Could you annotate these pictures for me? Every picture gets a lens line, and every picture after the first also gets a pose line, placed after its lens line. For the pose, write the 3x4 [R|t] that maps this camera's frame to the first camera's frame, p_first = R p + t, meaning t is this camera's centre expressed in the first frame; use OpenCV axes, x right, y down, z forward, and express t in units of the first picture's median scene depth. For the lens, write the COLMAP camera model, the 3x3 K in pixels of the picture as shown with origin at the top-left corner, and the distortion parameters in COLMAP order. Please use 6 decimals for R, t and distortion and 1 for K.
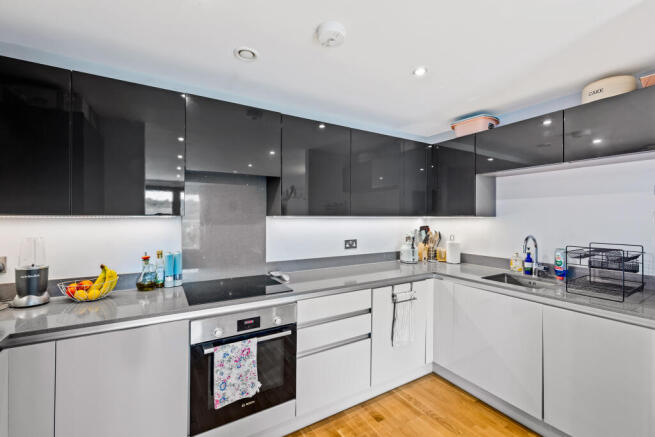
lens RADIAL K [[276.6, 0, 320.8], [0, 276.6, 218.7], [0, 0, 1]] dist [0.003929, -0.000093]
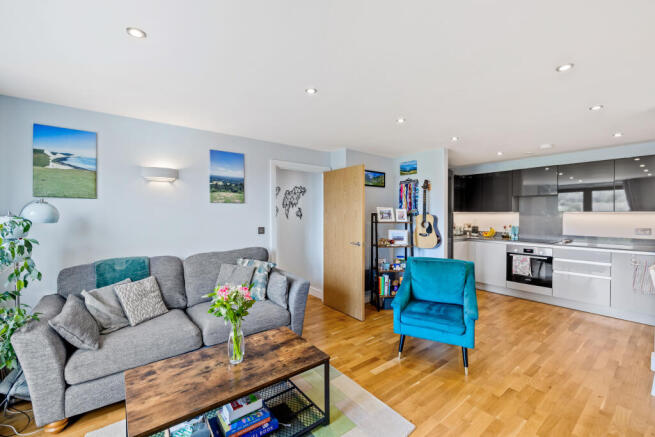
lens RADIAL K [[276.6, 0, 325.7], [0, 276.6, 216.2], [0, 0, 1]] dist [0.003929, -0.000093]
pose [[0.131685, 0.010027, -0.991241, 2.025575], [-0.003665, 0.999947, 0.009629, 0.009255], [0.991285, 0.002365, 0.131715, -1.261089]]
